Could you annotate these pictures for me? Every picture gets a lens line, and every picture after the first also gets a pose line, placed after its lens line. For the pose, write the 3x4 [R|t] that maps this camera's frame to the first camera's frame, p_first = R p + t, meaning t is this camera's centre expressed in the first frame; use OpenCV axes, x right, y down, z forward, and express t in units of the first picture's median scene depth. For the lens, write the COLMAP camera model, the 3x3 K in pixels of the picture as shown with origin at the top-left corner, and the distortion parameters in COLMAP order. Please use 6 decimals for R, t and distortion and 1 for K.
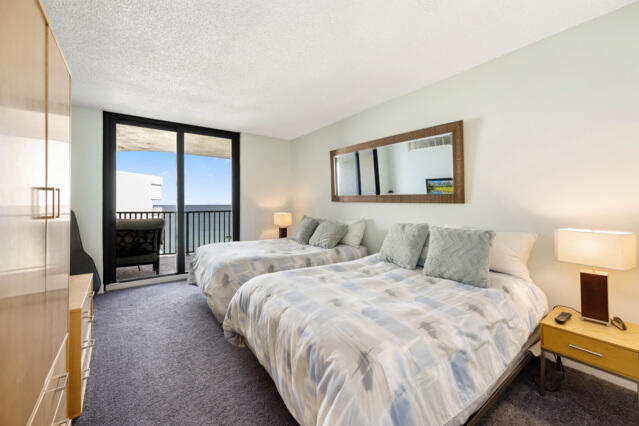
lens RADIAL K [[257.1, 0, 316.1], [0, 257.1, 209.1], [0, 0, 1]] dist [0.002138, 0.000122]
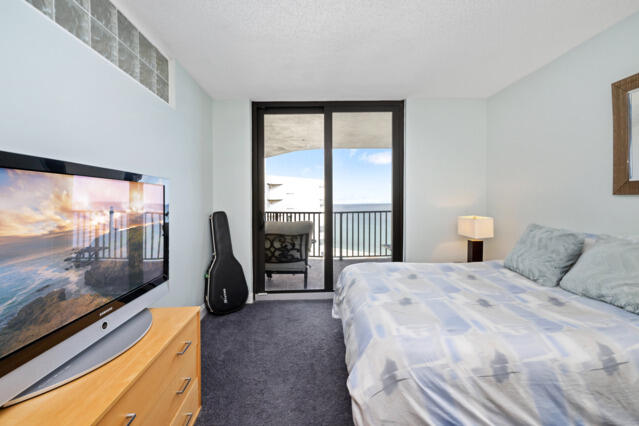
lens RADIAL K [[257.1, 0, 316.1], [0, 257.1, 209.1], [0, 0, 1]] dist [0.002138, 0.000122]
pose [[0.833807, 0.001572, -0.552053, -0.125021], [0.000456, 0.999994, 0.003535, -0.006937], [0.552055, -0.003199, 0.833801, 0.328785]]
